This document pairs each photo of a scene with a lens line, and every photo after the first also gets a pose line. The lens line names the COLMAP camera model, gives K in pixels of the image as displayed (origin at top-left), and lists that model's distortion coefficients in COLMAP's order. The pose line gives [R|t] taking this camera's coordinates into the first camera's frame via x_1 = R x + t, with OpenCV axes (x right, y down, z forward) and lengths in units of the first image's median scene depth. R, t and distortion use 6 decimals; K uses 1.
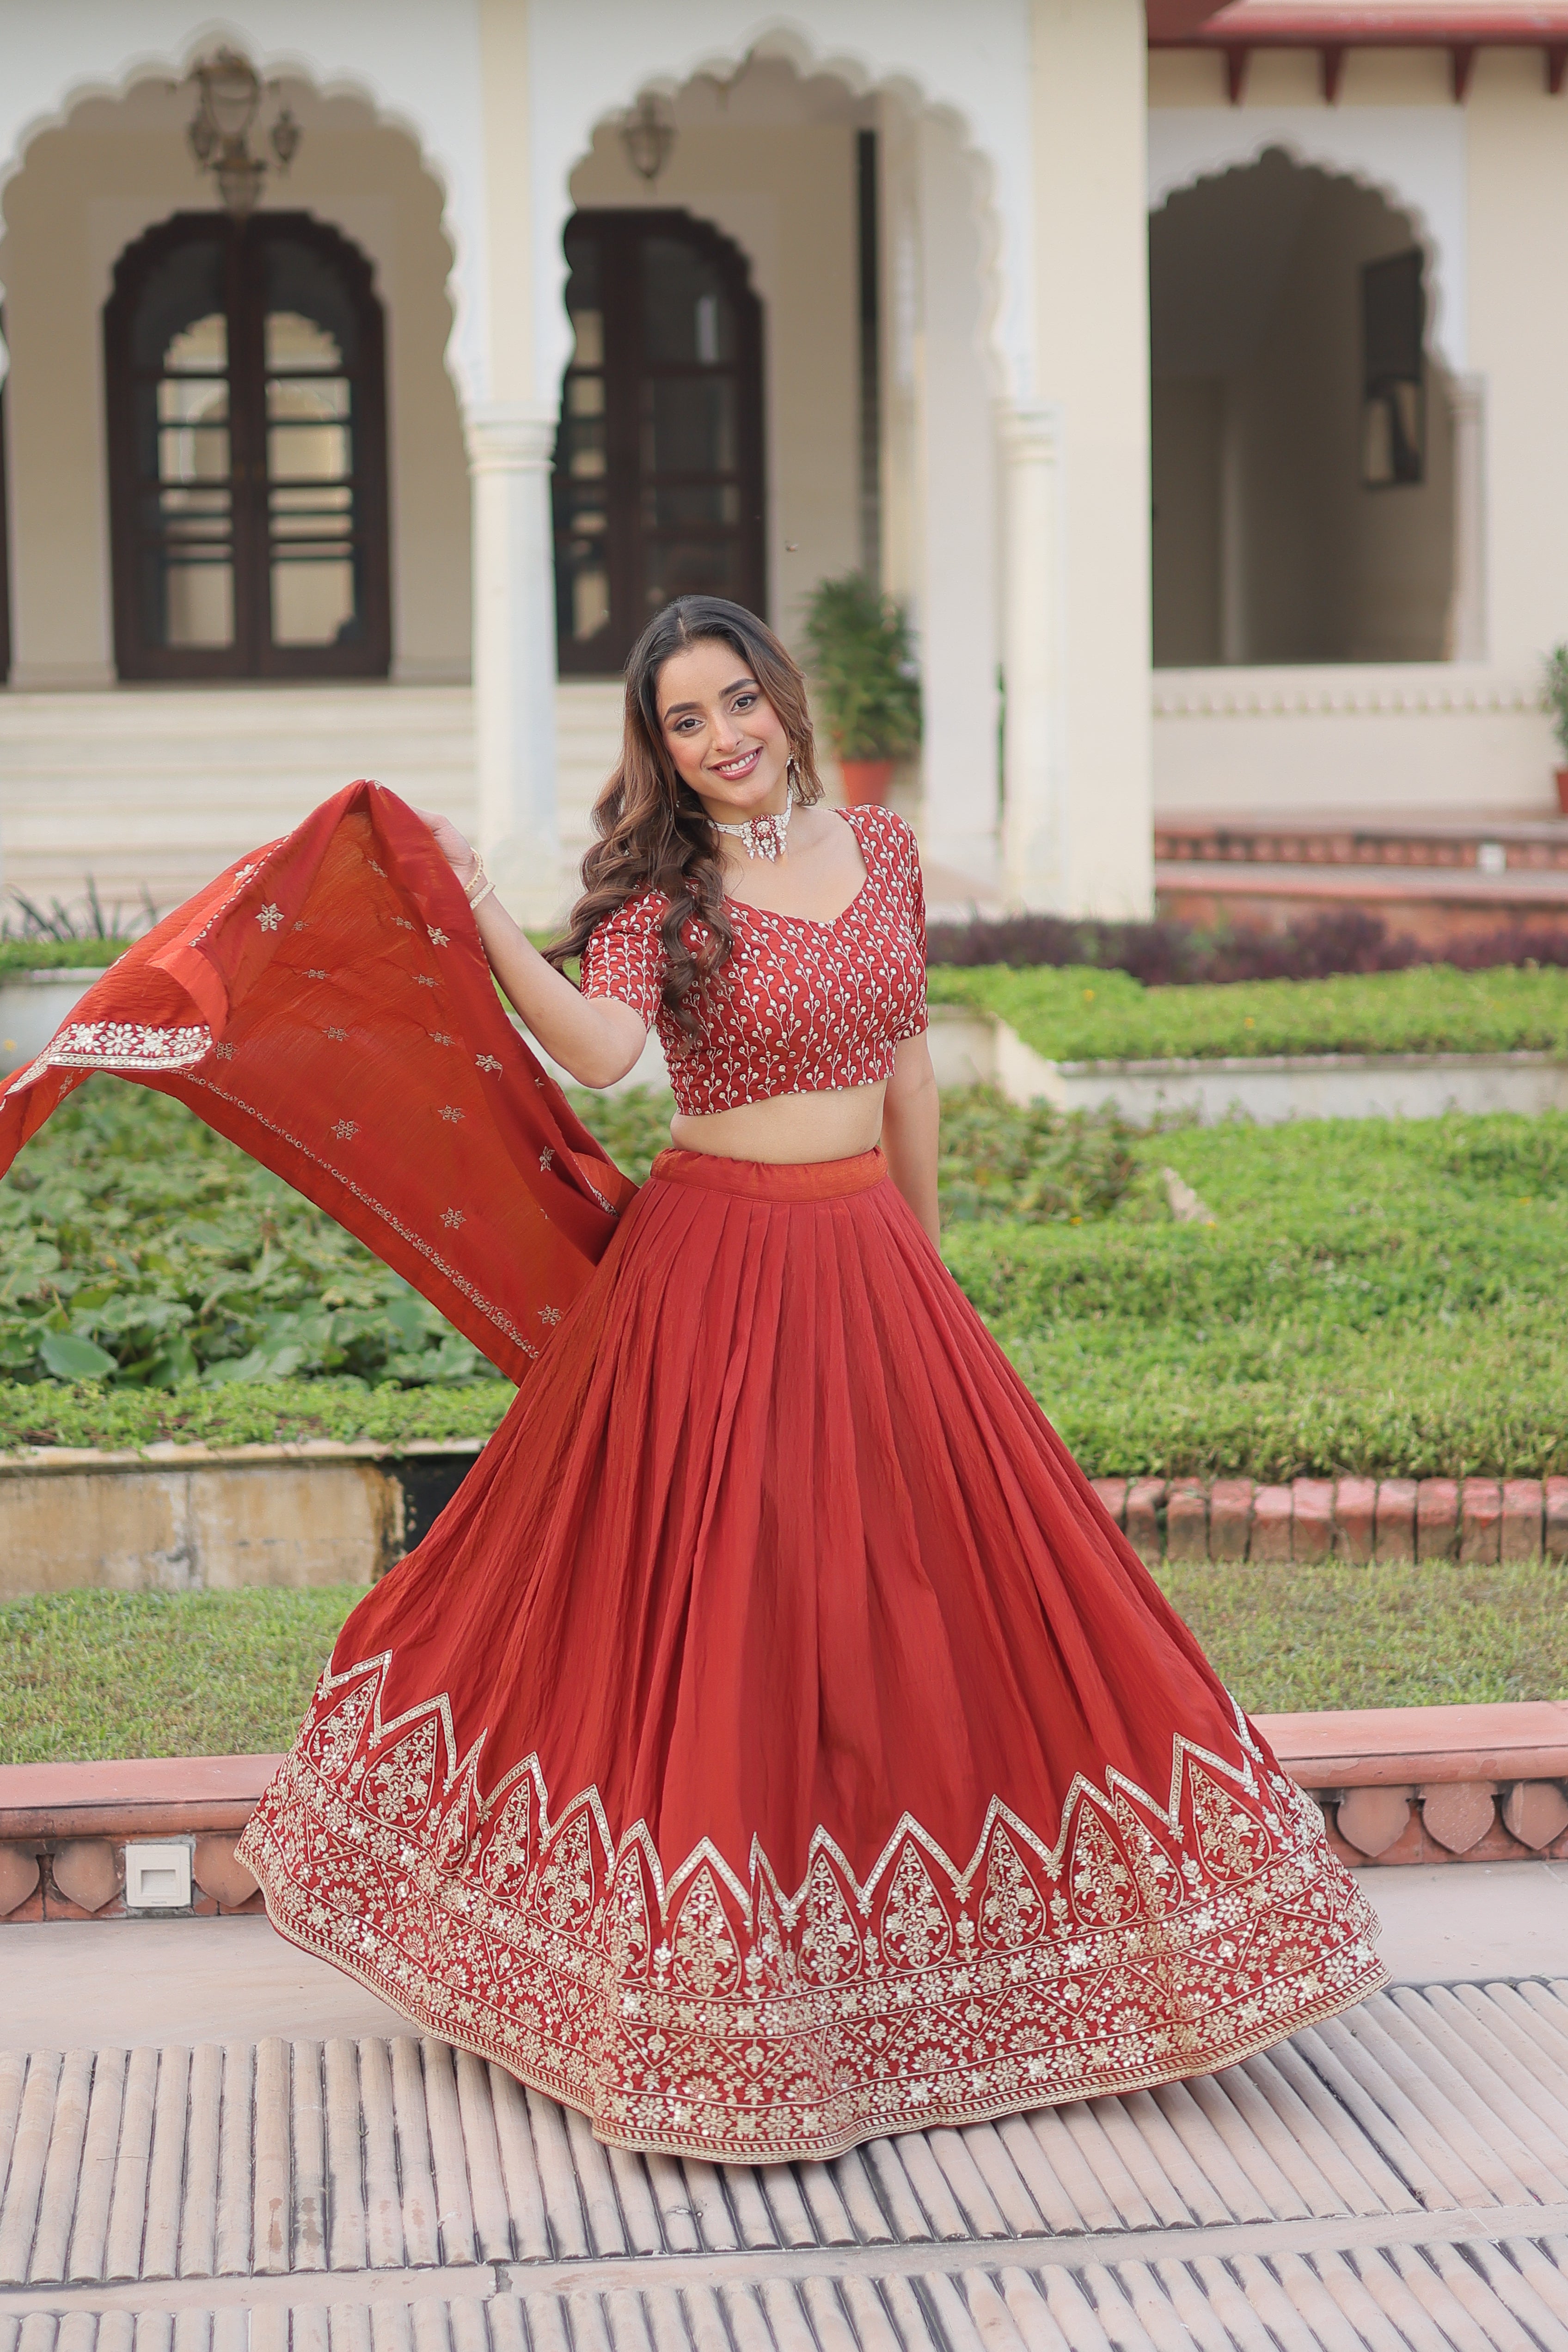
lens RADIAL K [[5271.7, 0, 786.1], [0, 5271.7, 1174.7], [0, 0, 1]] dist [0.015481, 0.000000]
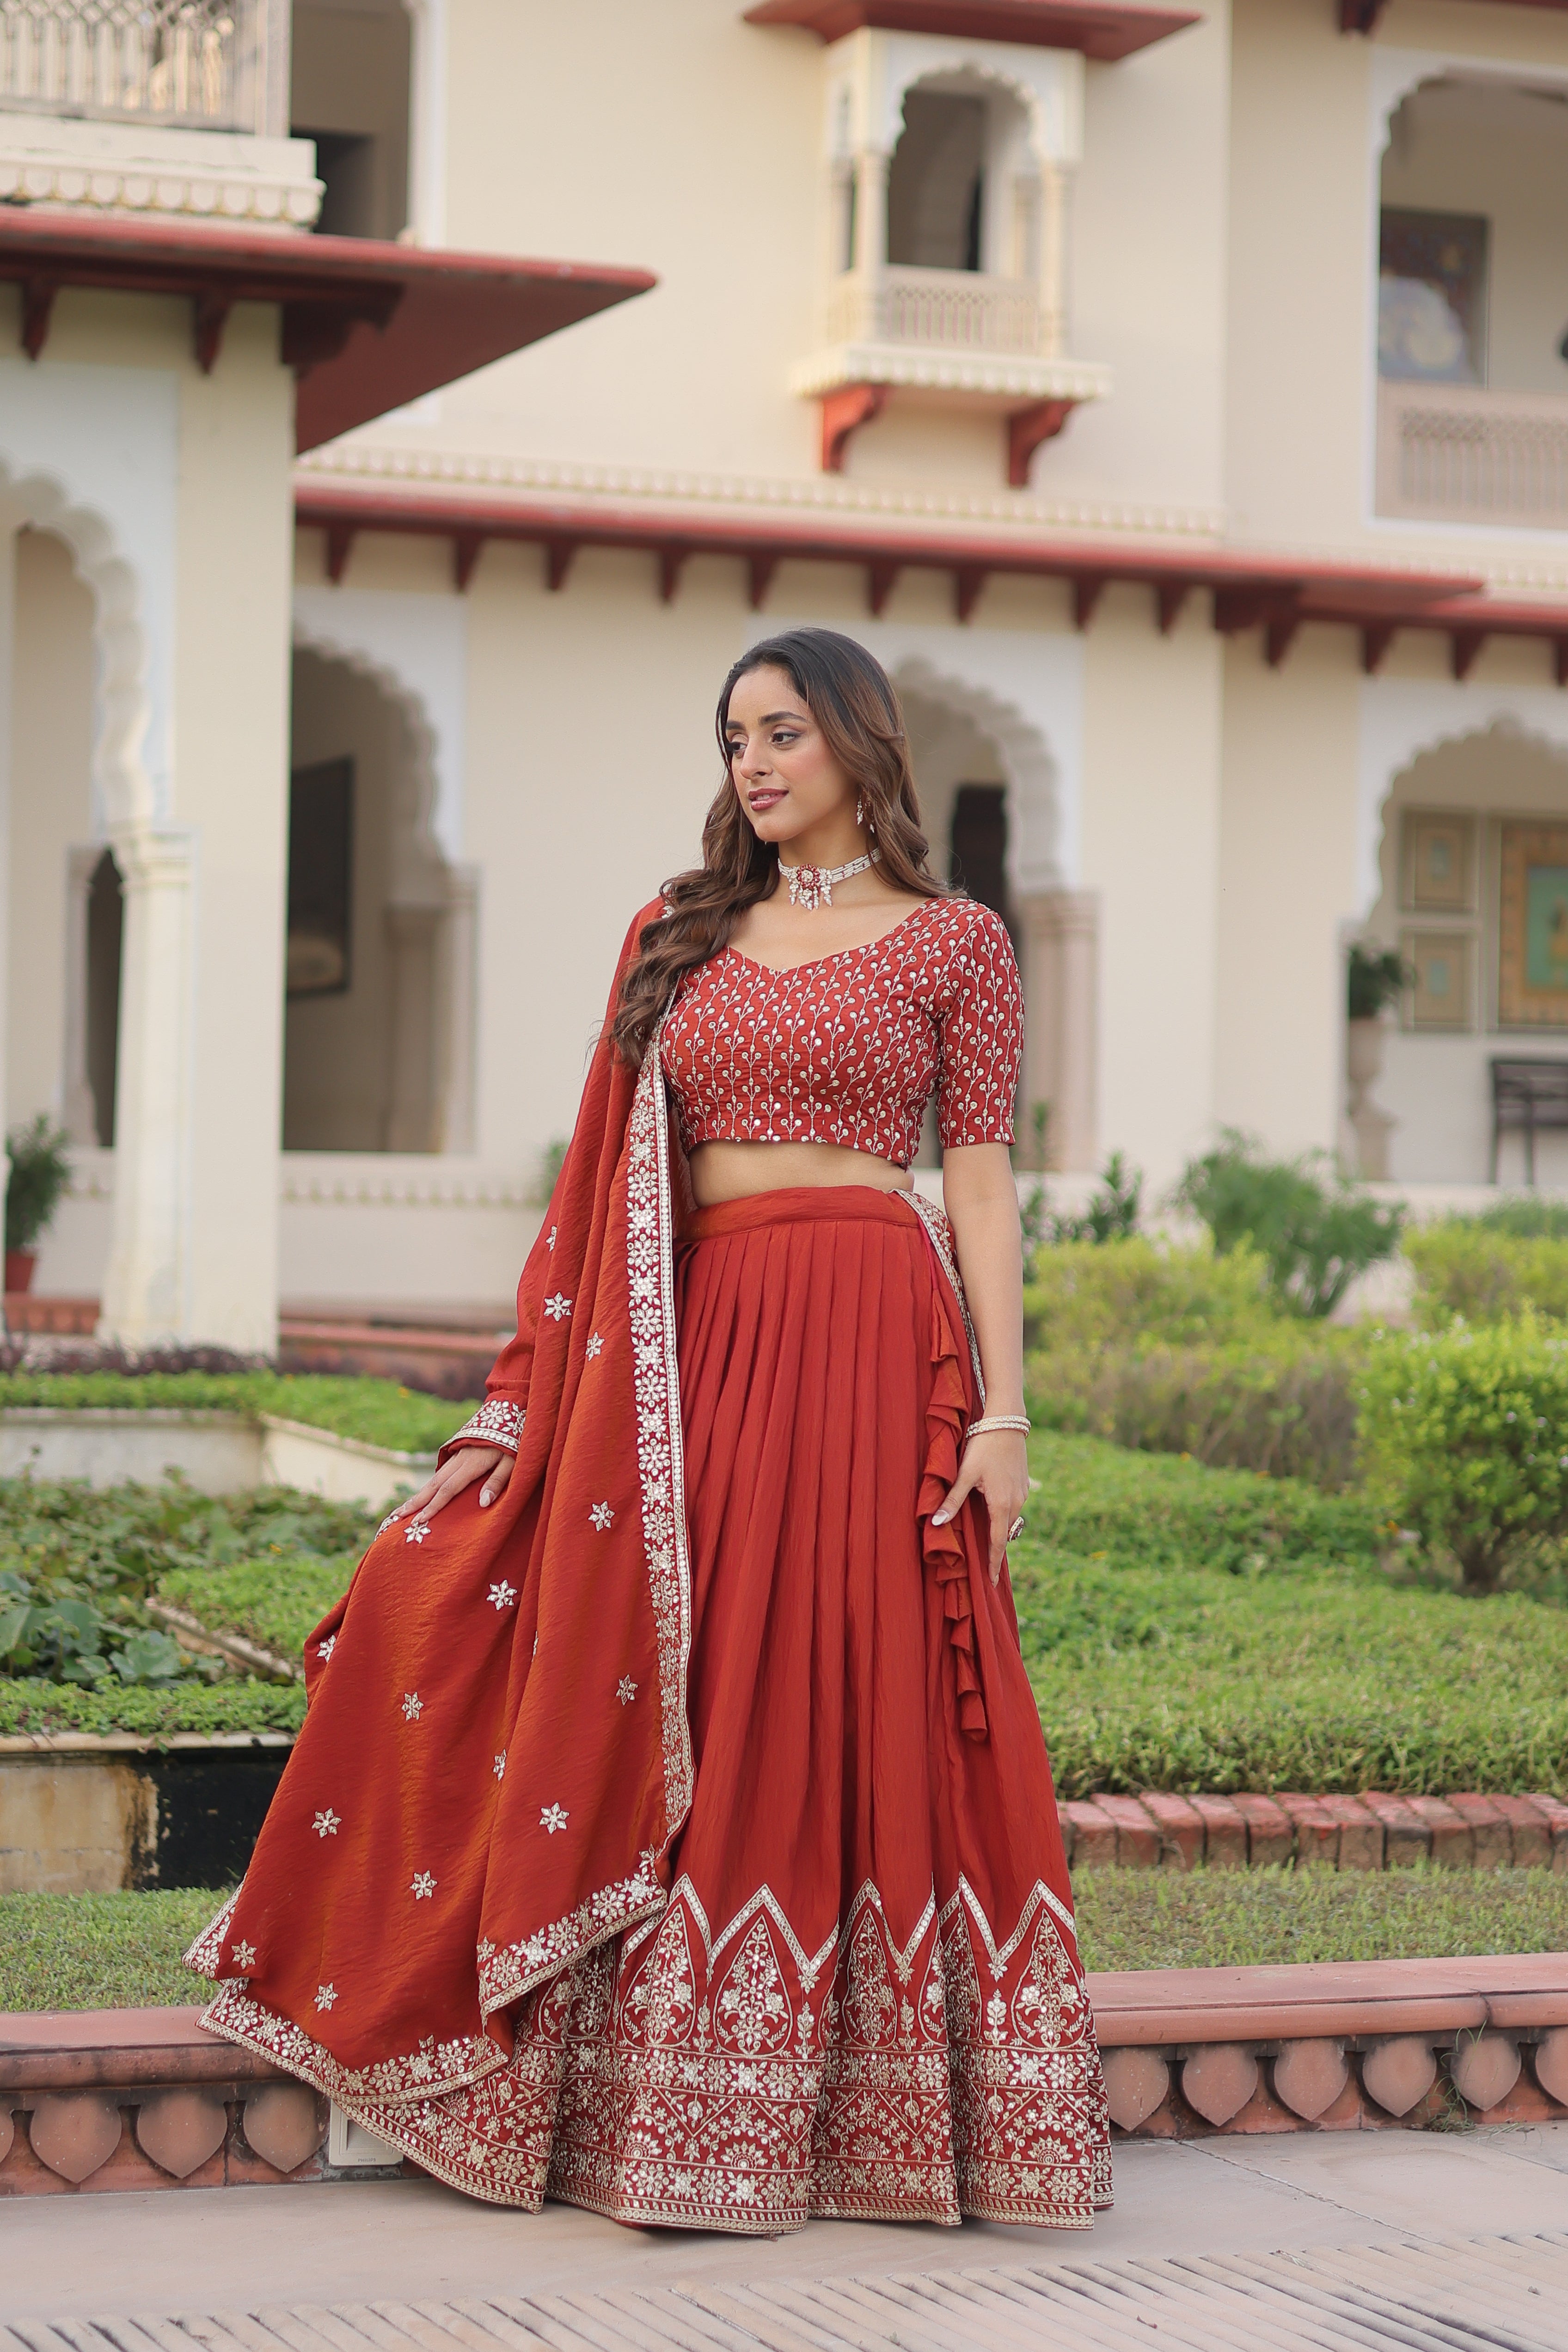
lens RADIAL K [[5275.0, 0, 764.3], [0, 5275.0, 1186.2], [0, 0, 1]] dist [-0.041832, 0.000000]
pose [[0.961686, 0.036237, 0.271747, -0.206273], [-0.004017, 0.992982, -0.118198, 0.060129], [-0.274123, 0.112578, 0.955083, 0.129746]]
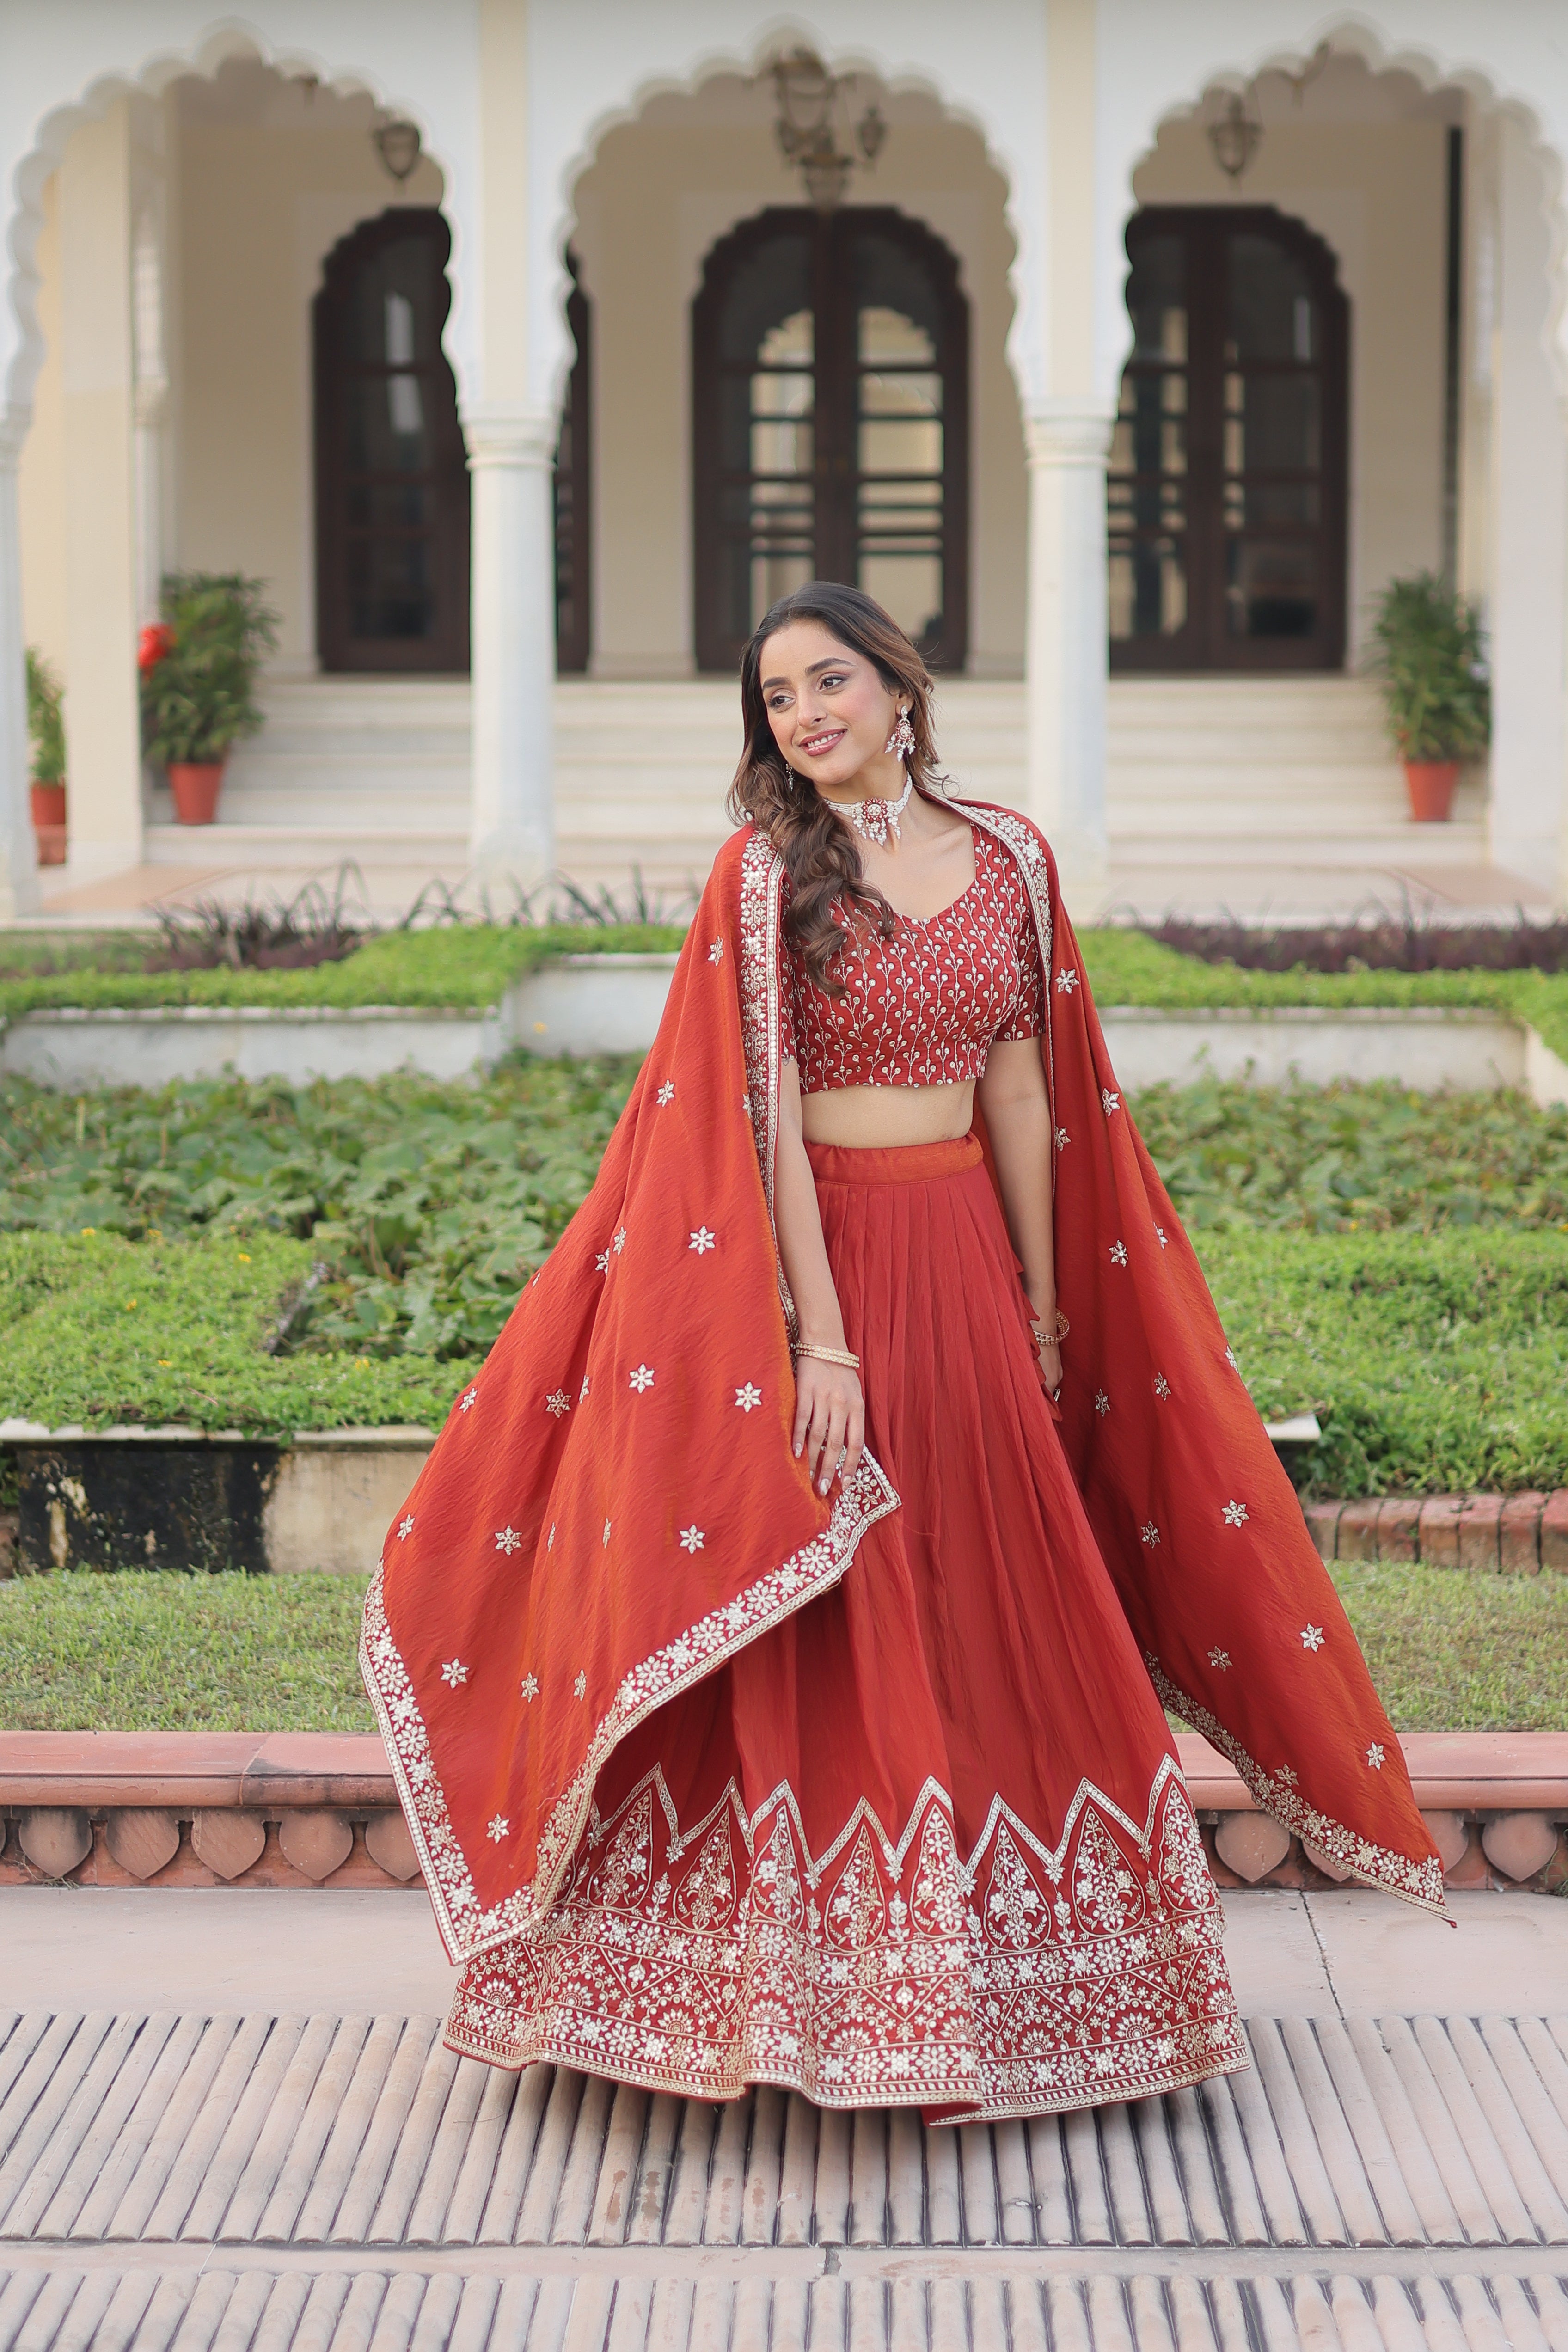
lens RADIAL K [[5271.7, 0, 786.5], [0, 5271.7, 1155.0], [0, 0, 1]] dist [0.015481, 0.000000]
pose [[0.992934, 0.025599, -0.115877, 0.027272], [-0.025994, 0.999660, -0.001892, 0.000885], [0.115789, 0.004891, 0.993262, 0.002254]]
